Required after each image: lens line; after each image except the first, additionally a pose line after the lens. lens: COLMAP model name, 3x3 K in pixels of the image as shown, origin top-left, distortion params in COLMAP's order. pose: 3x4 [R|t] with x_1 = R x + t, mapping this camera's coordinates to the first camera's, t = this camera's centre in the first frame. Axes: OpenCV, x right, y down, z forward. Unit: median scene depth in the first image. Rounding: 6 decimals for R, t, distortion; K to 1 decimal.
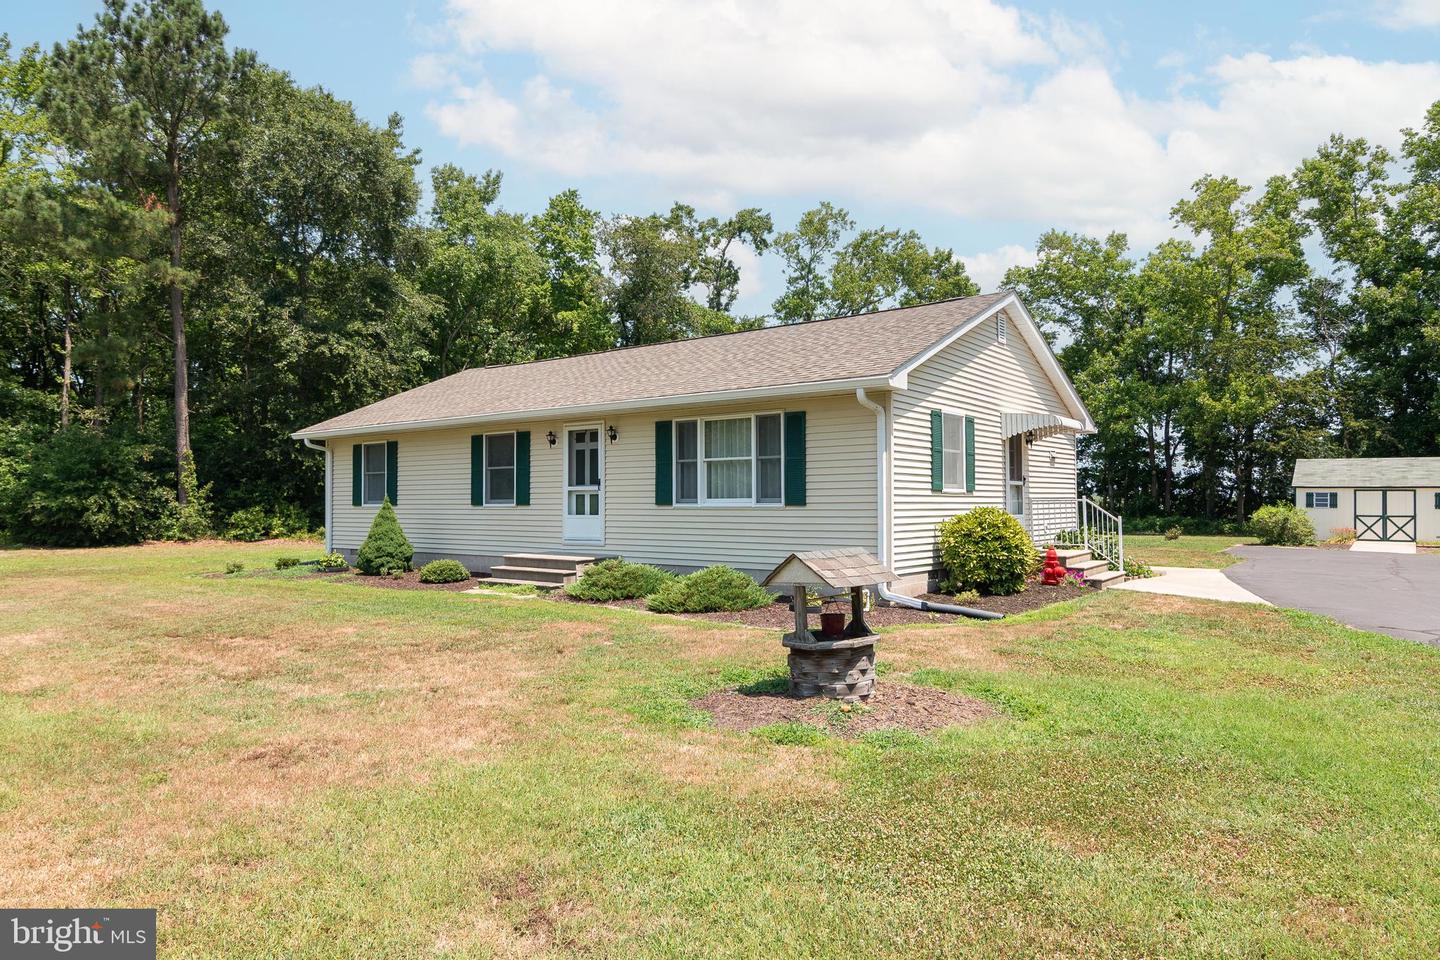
lens RADIAL K [[910.8, 0, 716.8], [0, 910.8, 485.4], [0, 0, 1]] dist [0.014302, -0.001329]
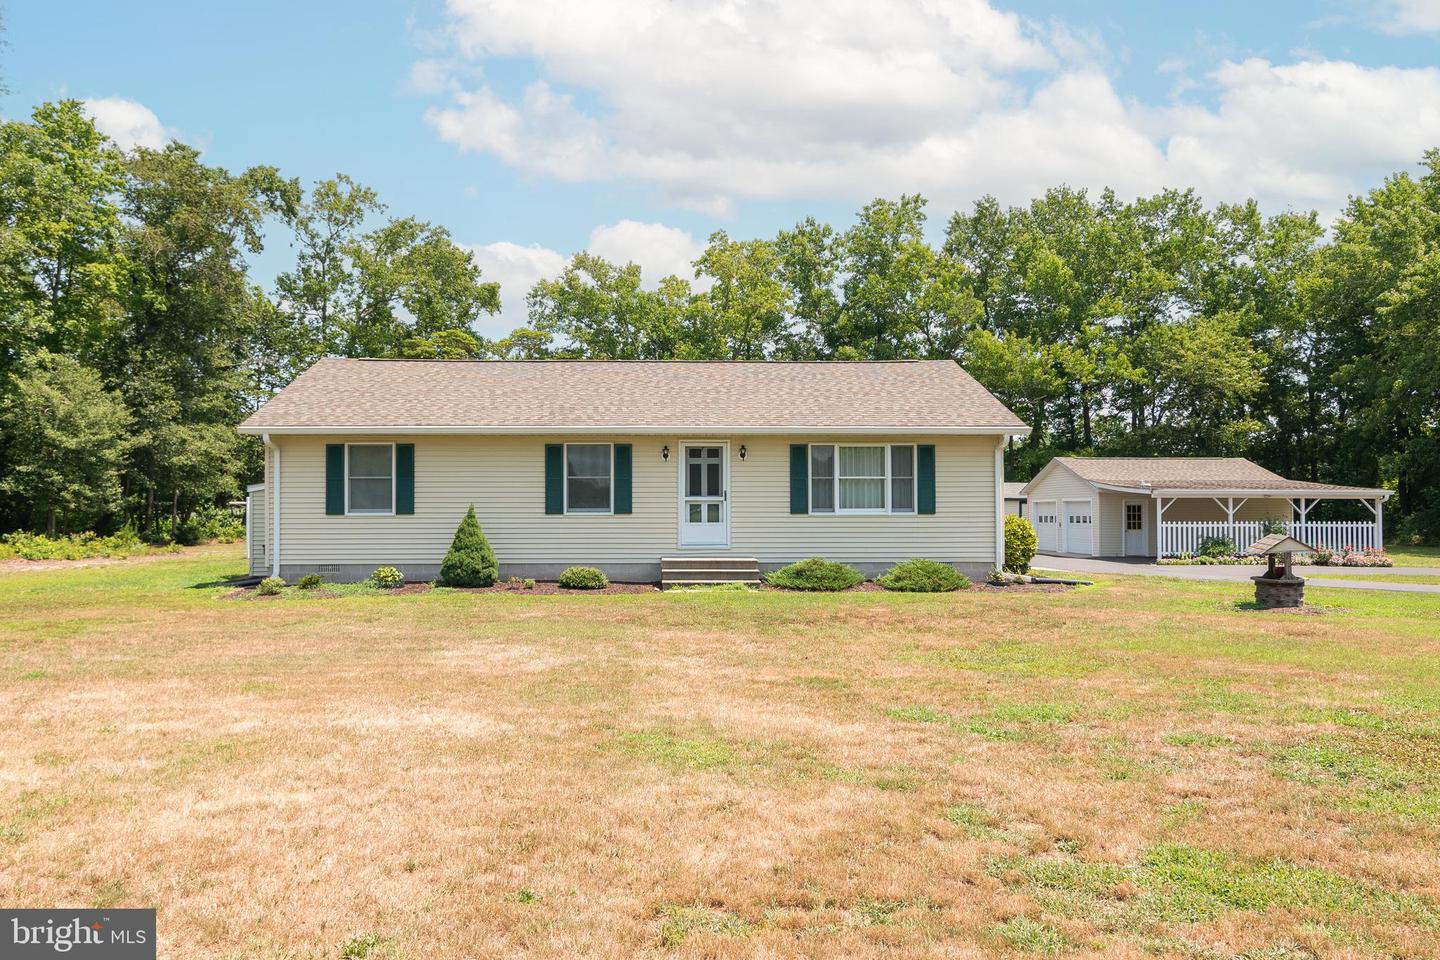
lens RADIAL K [[1019.3, 0, 700.2], [0, 1019.3, 517.2], [0, 0, 1]] dist [-0.002134, -0.005918]
pose [[0.787482, 0.001201, 0.616336, -0.834961], [-0.013422, 0.999794, 0.015202, 0.006144], [-0.616191, -0.020244, 0.787336, 0.010327]]
